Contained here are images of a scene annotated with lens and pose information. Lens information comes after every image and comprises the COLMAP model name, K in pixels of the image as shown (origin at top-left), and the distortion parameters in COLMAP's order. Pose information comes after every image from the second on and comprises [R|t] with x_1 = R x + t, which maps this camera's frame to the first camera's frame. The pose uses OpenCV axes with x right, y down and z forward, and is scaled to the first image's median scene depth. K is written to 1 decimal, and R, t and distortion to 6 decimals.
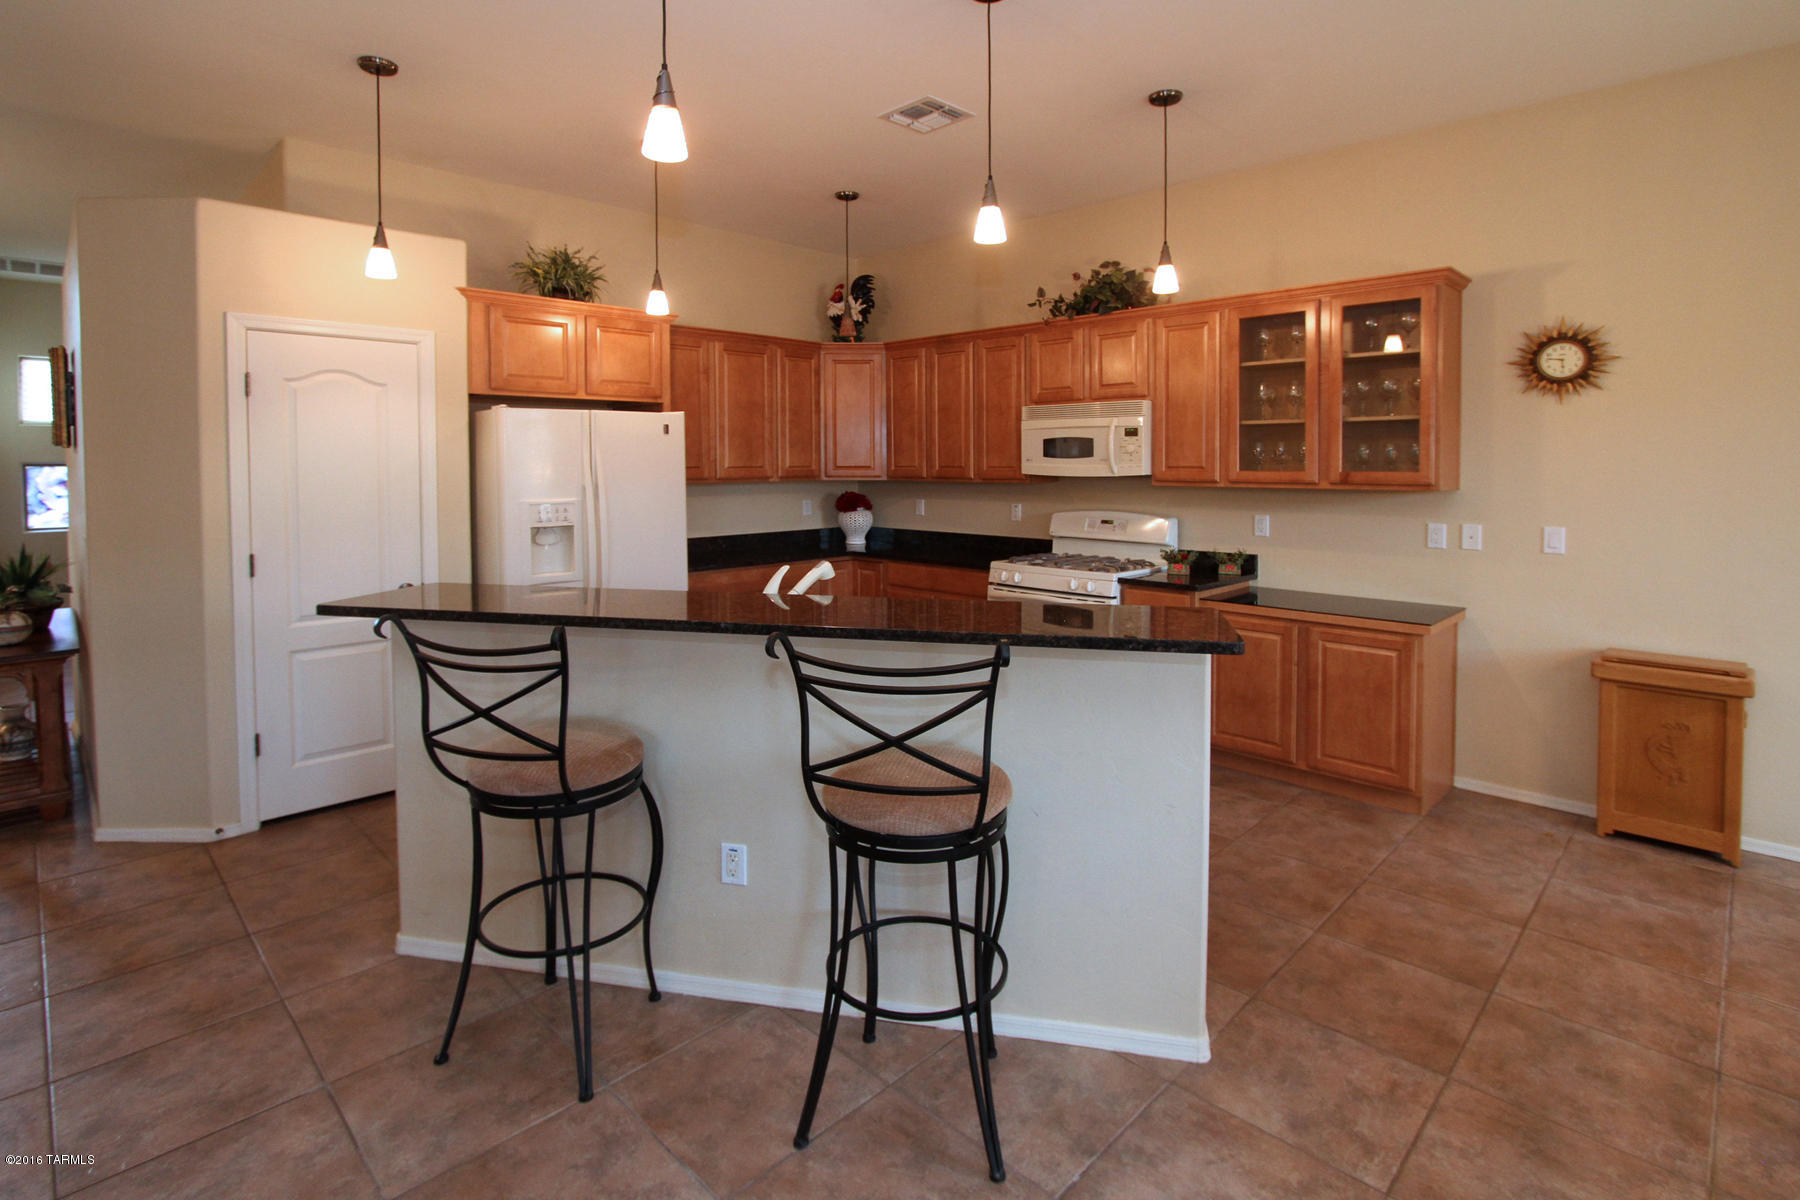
lens RADIAL K [[863.5, 0, 914.8], [0, 863.5, 490.5], [0, 0, 1]] dist [-0.017889, 0.003868]
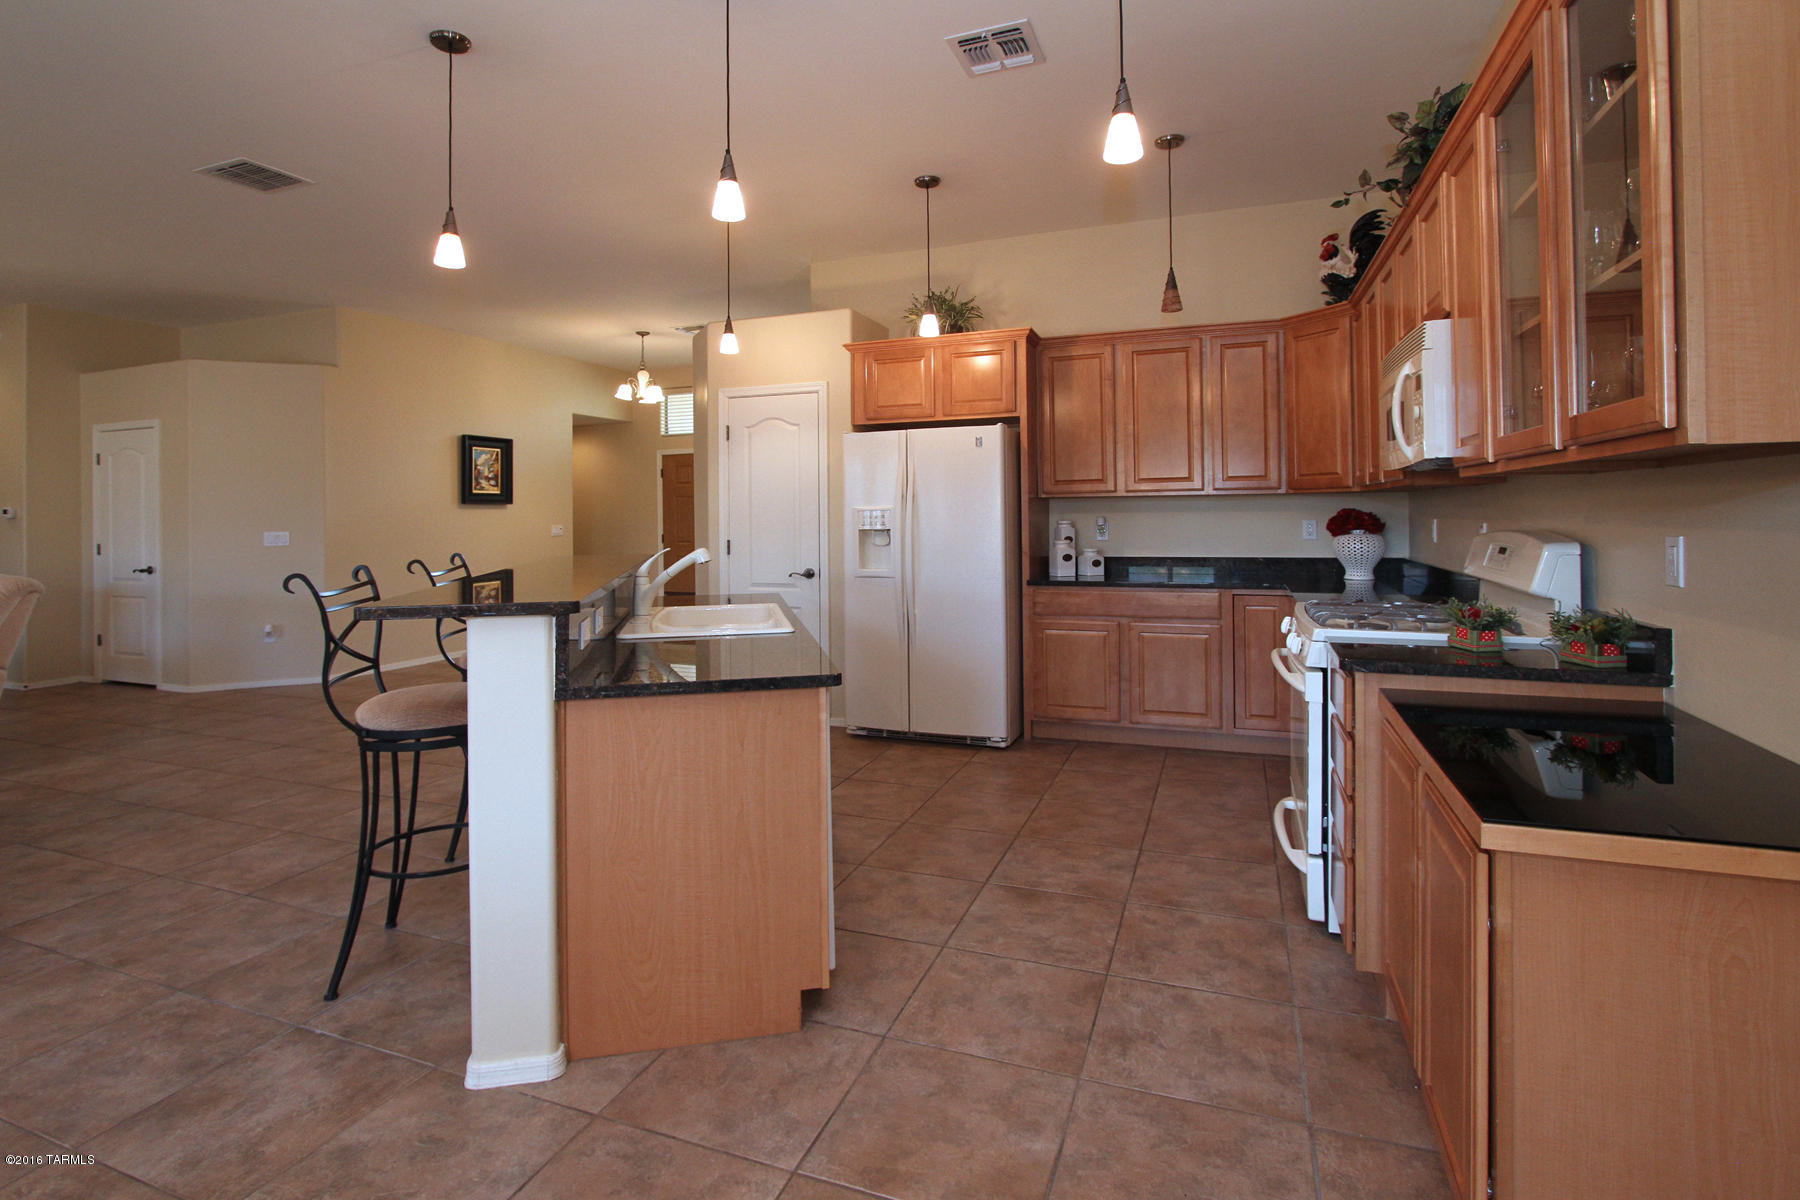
lens RADIAL K [[863.5, 0, 881.5], [0, 863.5, 523.7], [0, 0, 1]] dist [-0.017889, 0.003868]
pose [[0.407223, 0.009967, -0.913275, 0.705735], [-0.016257, 0.999861, 0.003663, 0.029027], [0.913184, 0.013356, 0.407328, 0.536637]]
